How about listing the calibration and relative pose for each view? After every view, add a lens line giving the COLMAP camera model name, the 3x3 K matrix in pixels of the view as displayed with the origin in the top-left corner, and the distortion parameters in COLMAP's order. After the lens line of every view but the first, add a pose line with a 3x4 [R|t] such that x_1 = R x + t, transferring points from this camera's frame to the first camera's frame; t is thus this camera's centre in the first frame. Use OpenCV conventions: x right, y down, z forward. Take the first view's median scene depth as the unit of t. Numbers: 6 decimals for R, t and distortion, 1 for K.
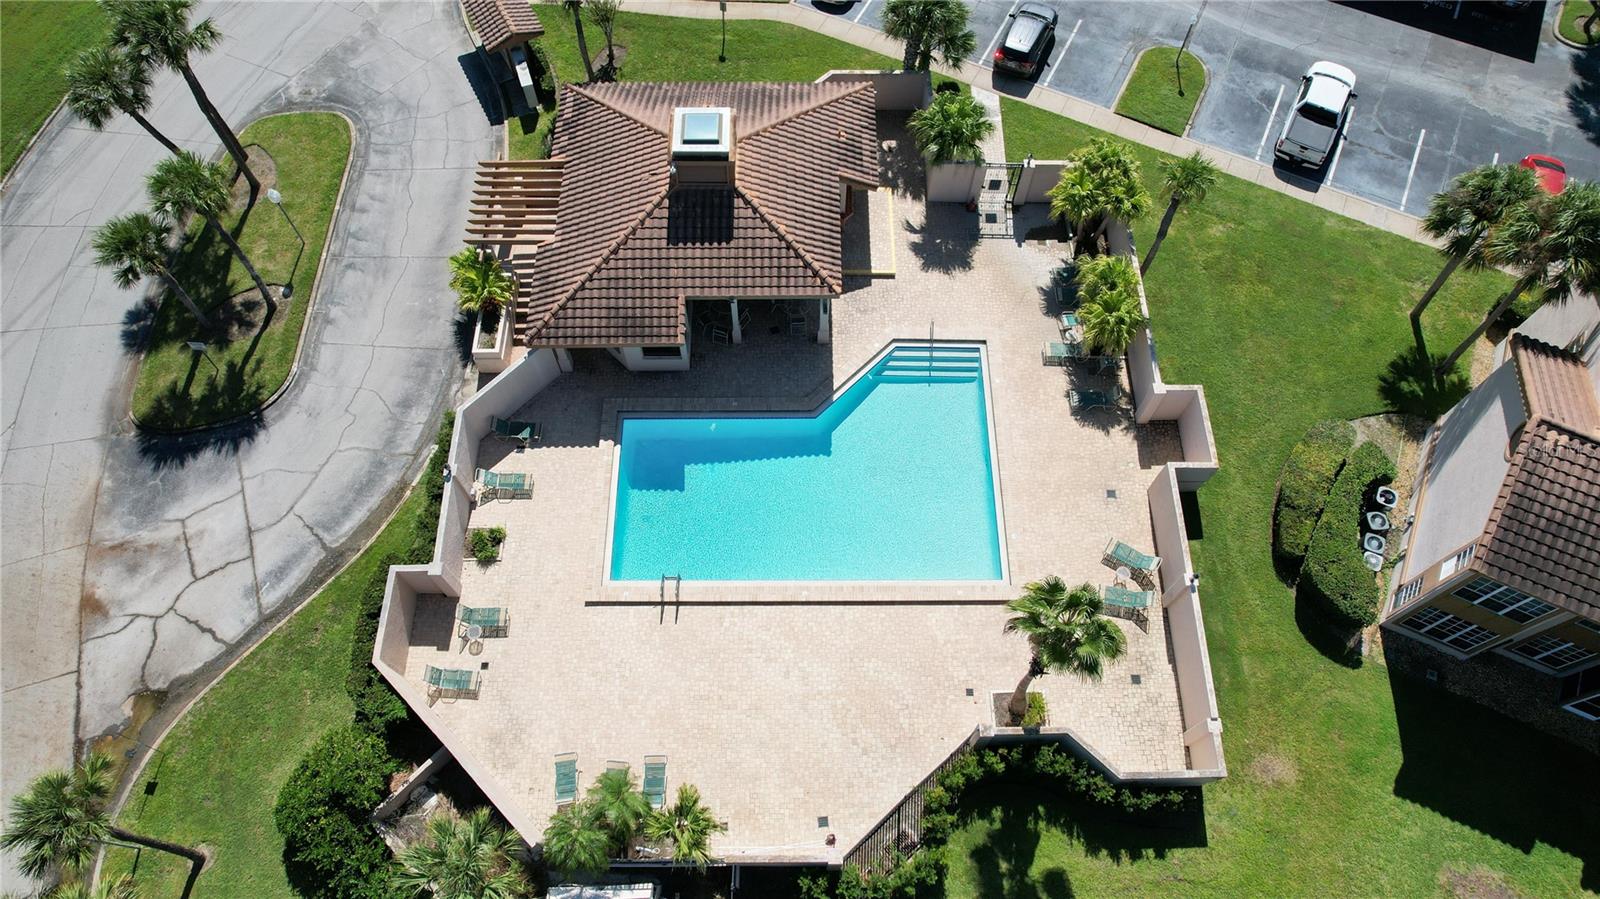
lens RADIAL K [[1036.0, 0, 804.5], [0, 1036.0, 446.8], [0, 0, 1]] dist [-0.050015, 0.028278]
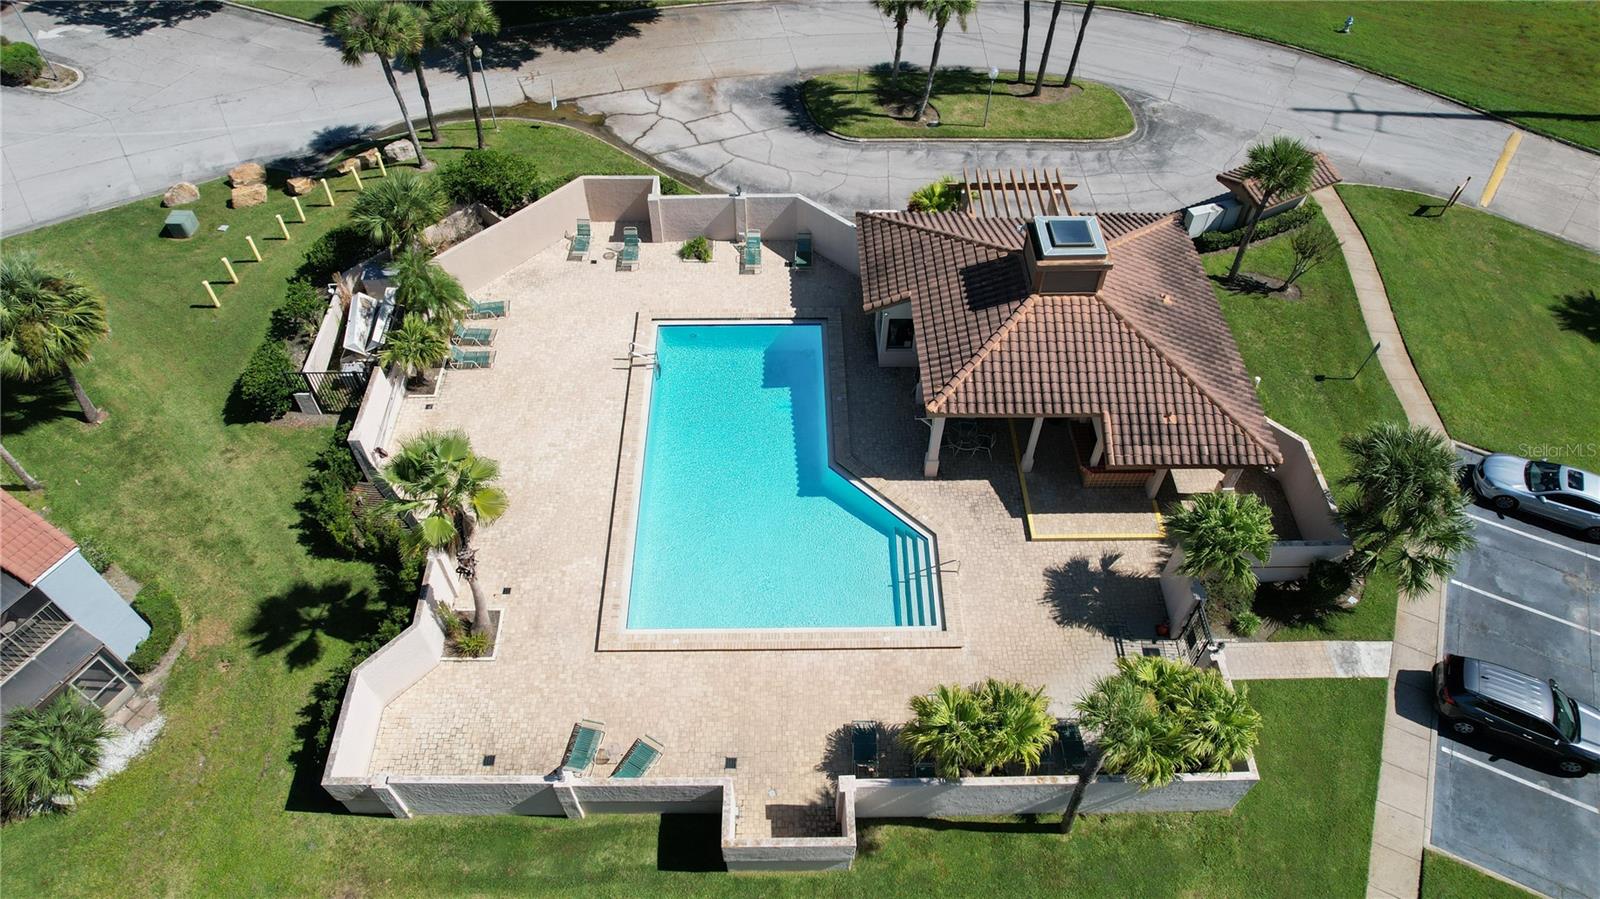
lens RADIAL K [[1036.0, 0, 802.9], [0, 1036.0, 446.6], [0, 0, 1]] dist [-0.050015, 0.028278]
pose [[0.014199, 0.757731, -0.652412, 0.628229], [-0.891839, 0.304632, 0.334398, -0.336853], [0.452129, 0.577099, 0.680100, 0.362512]]
